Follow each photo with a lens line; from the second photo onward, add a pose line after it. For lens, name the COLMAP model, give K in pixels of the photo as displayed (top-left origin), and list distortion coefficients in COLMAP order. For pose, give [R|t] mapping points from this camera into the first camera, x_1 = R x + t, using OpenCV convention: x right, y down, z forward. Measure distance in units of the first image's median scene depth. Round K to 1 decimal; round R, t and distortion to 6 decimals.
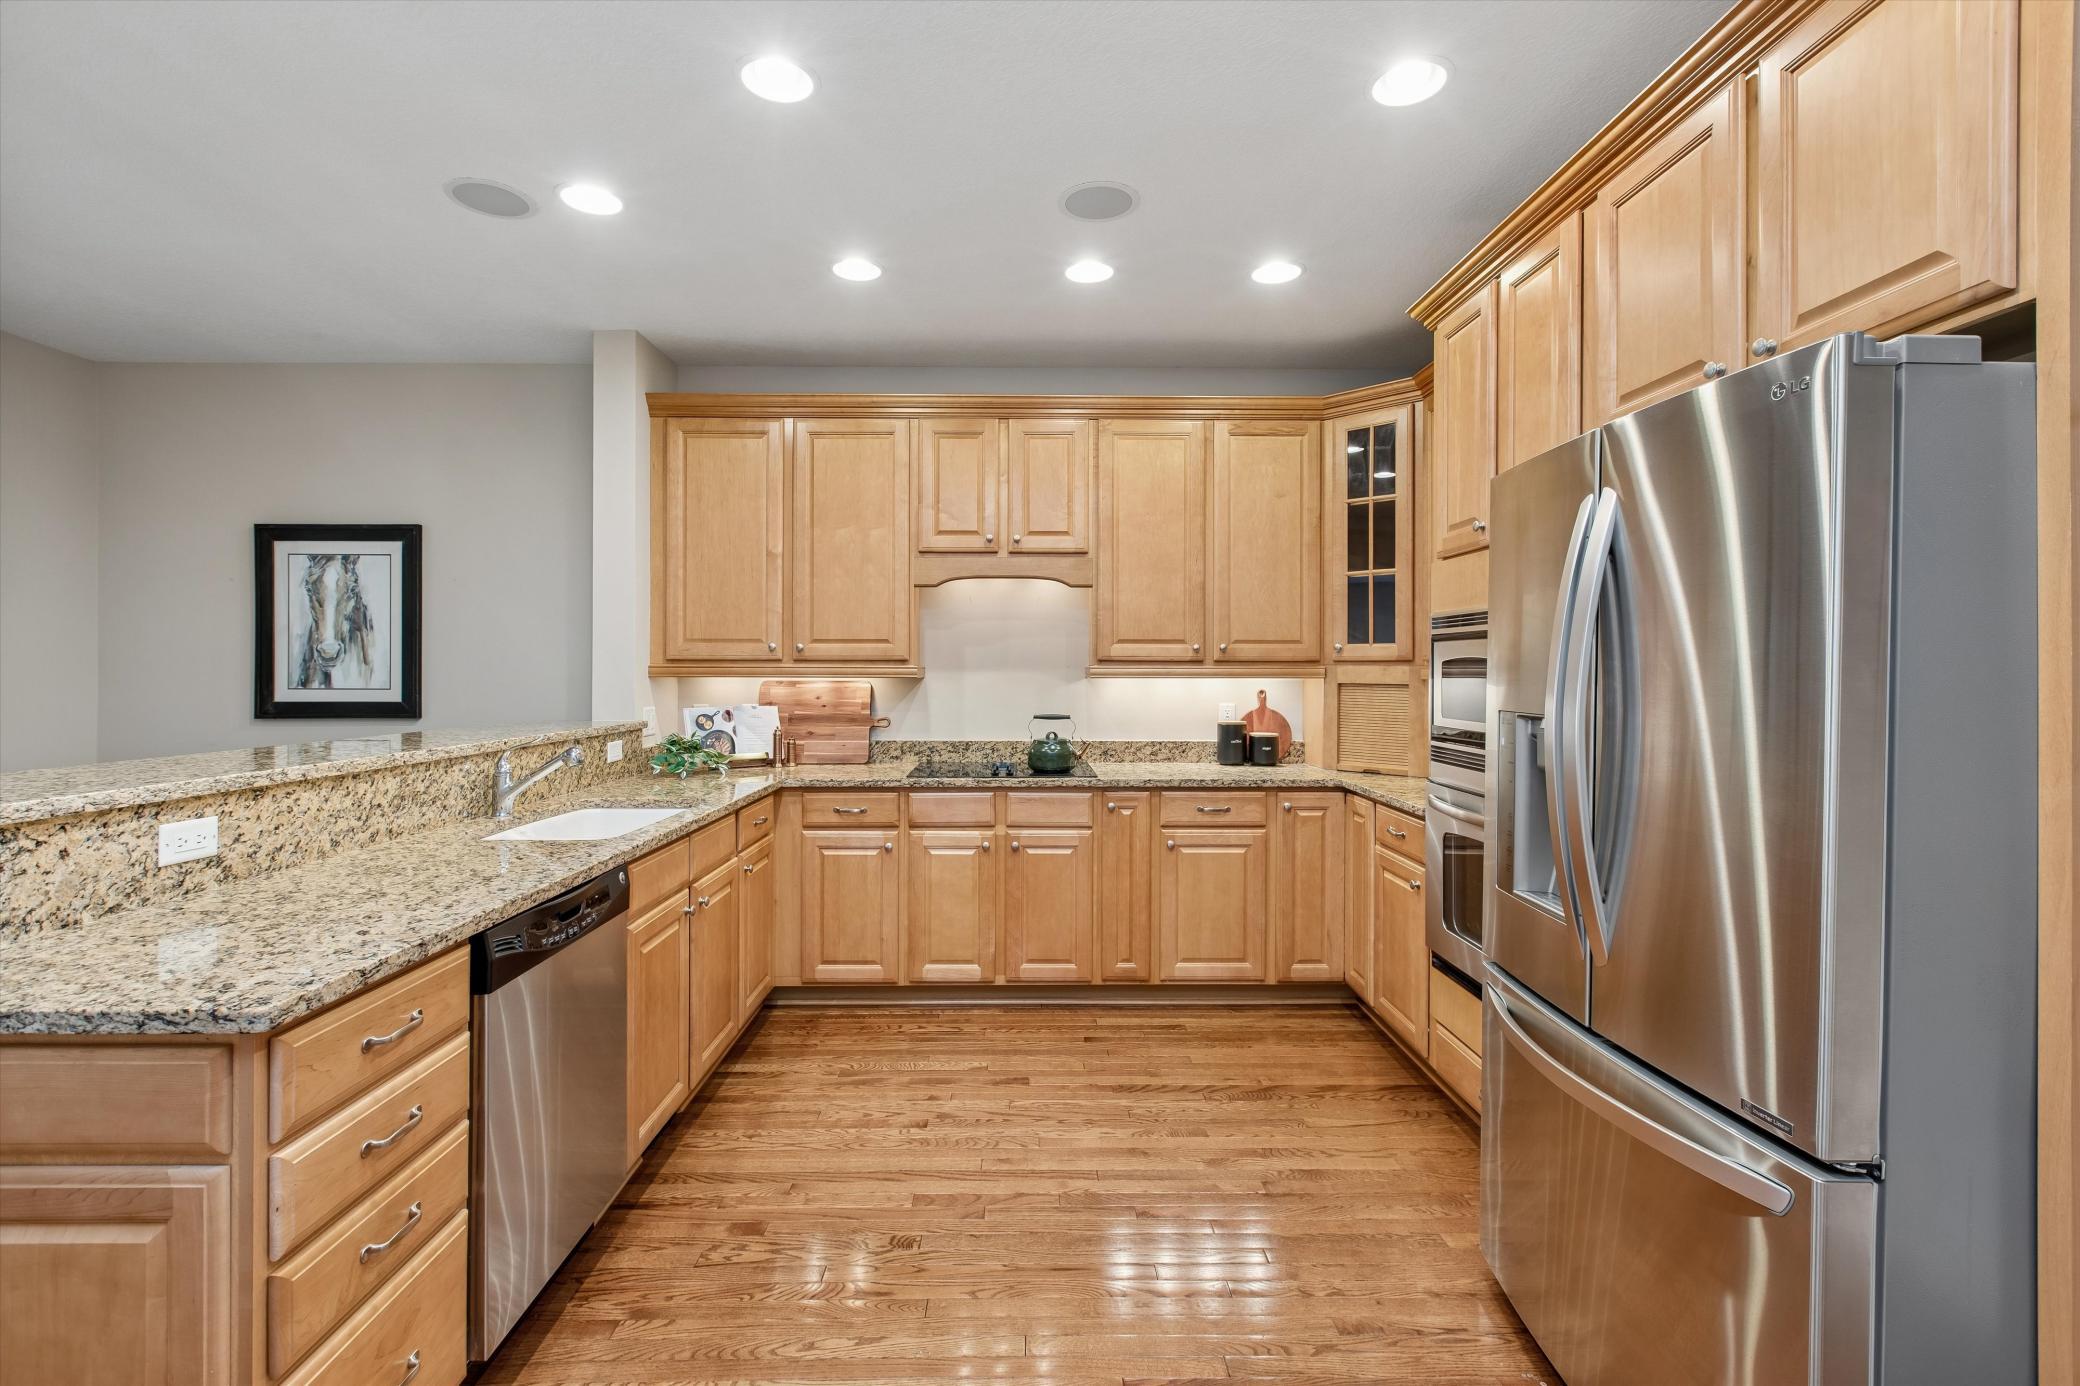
lens RADIAL K [[925.3, 0, 1026.9], [0, 925.3, 671.5], [0, 0, 1]] dist [0.002860, -0.002013]
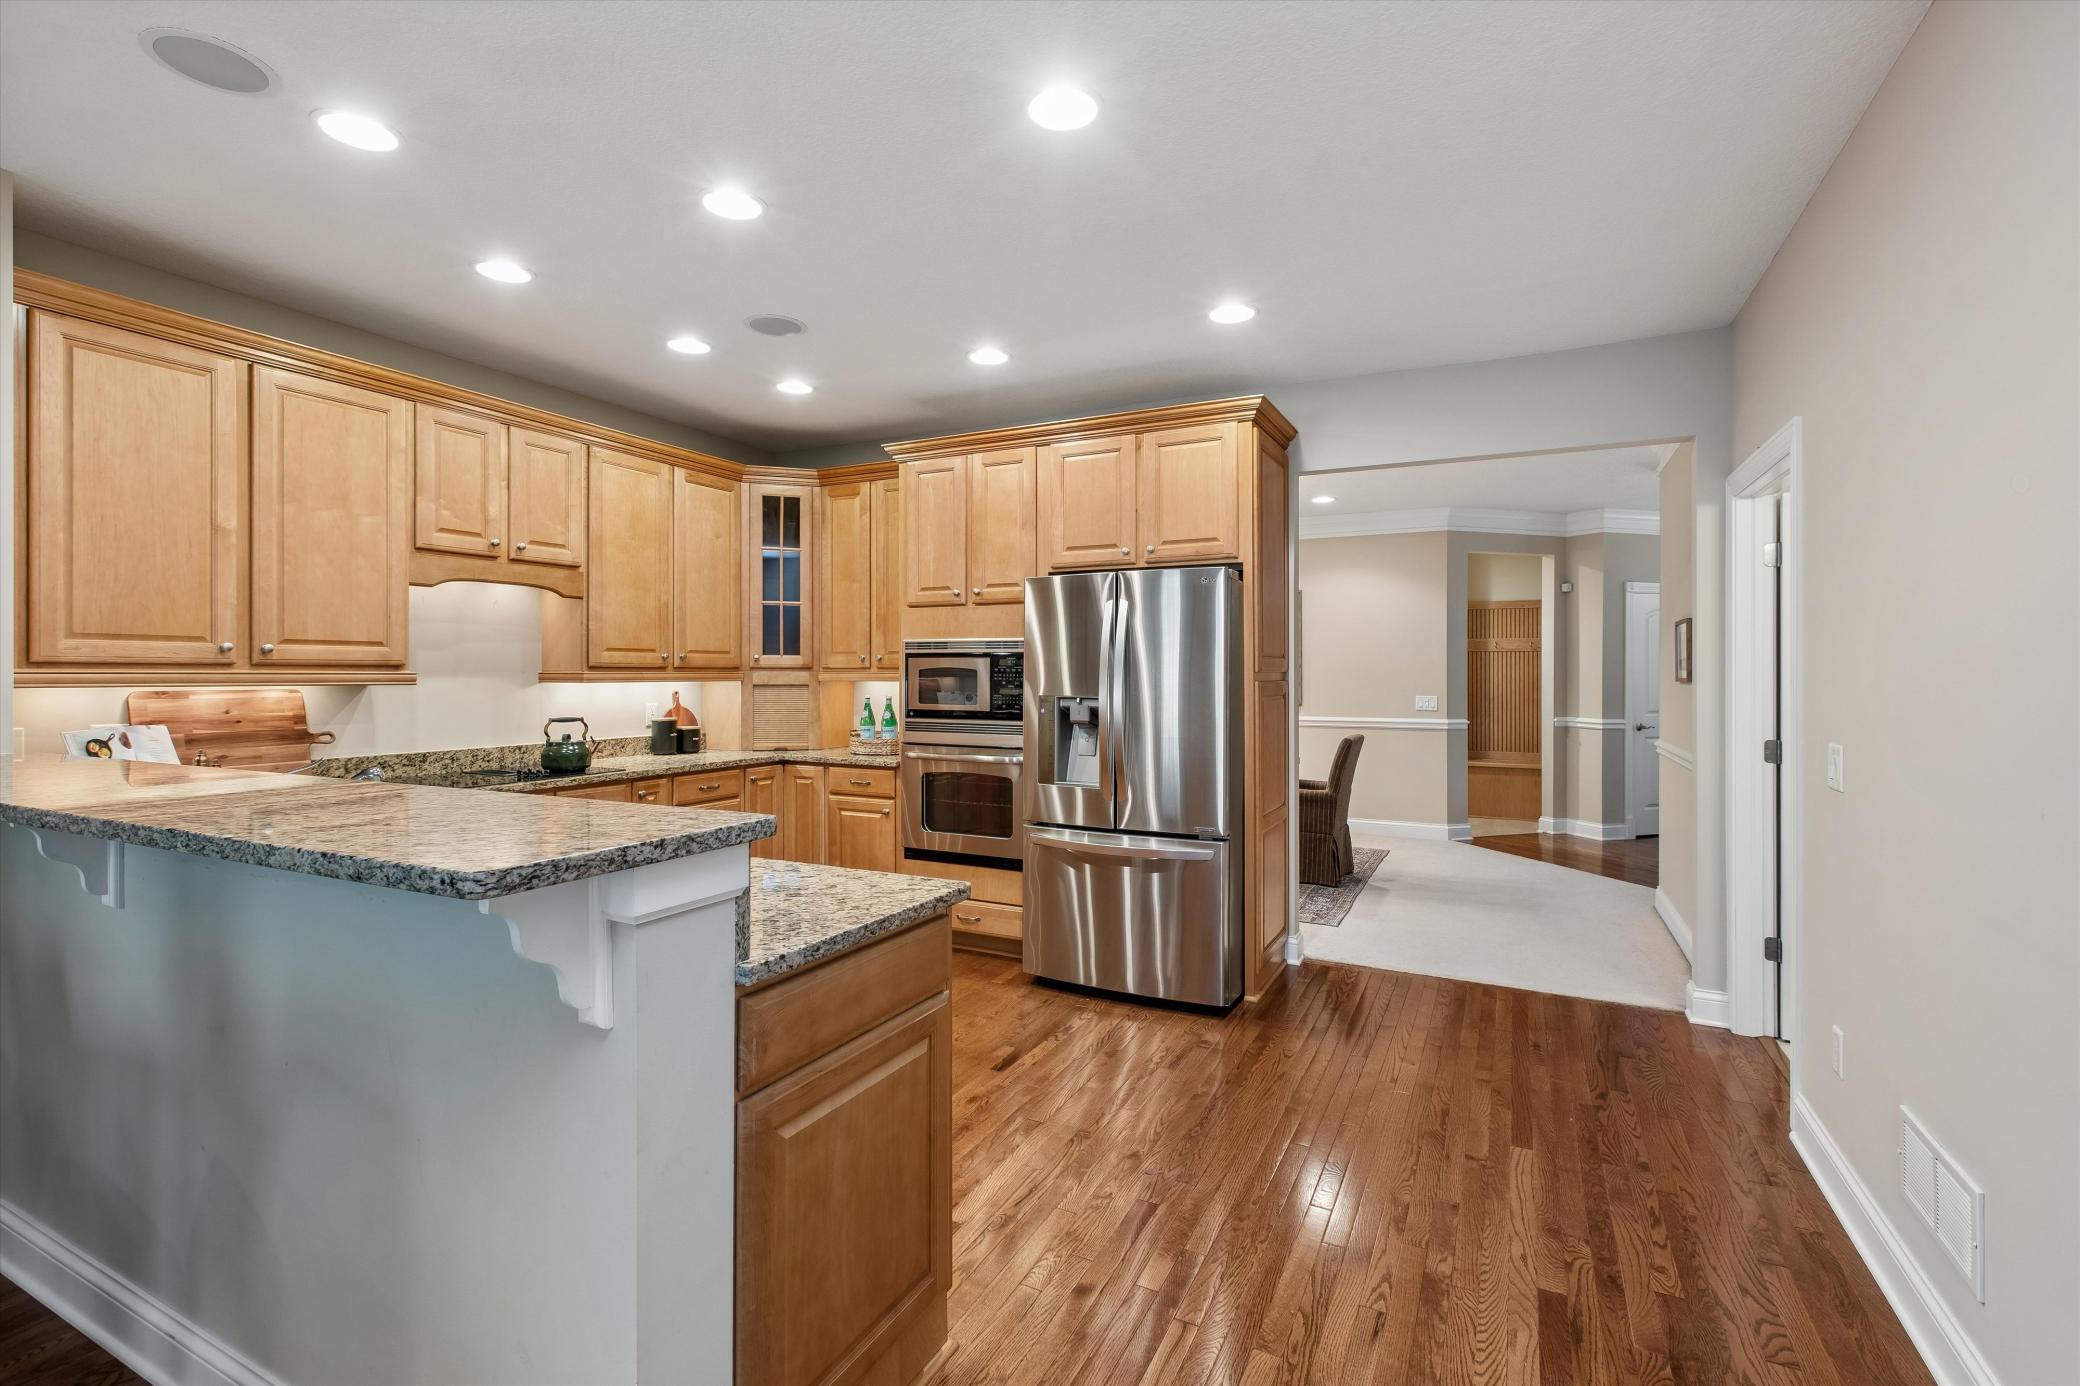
lens RADIAL K [[925.3, 0, 1023.1], [0, 925.3, 669.0], [0, 0, 1]] dist [0.002860, -0.002013]
pose [[0.483958, 0.001781, 0.875089, -0.676650], [0.001575, 0.999995, -0.002907, -0.005543], [-0.875090, 0.002785, 0.483952, 0.031590]]
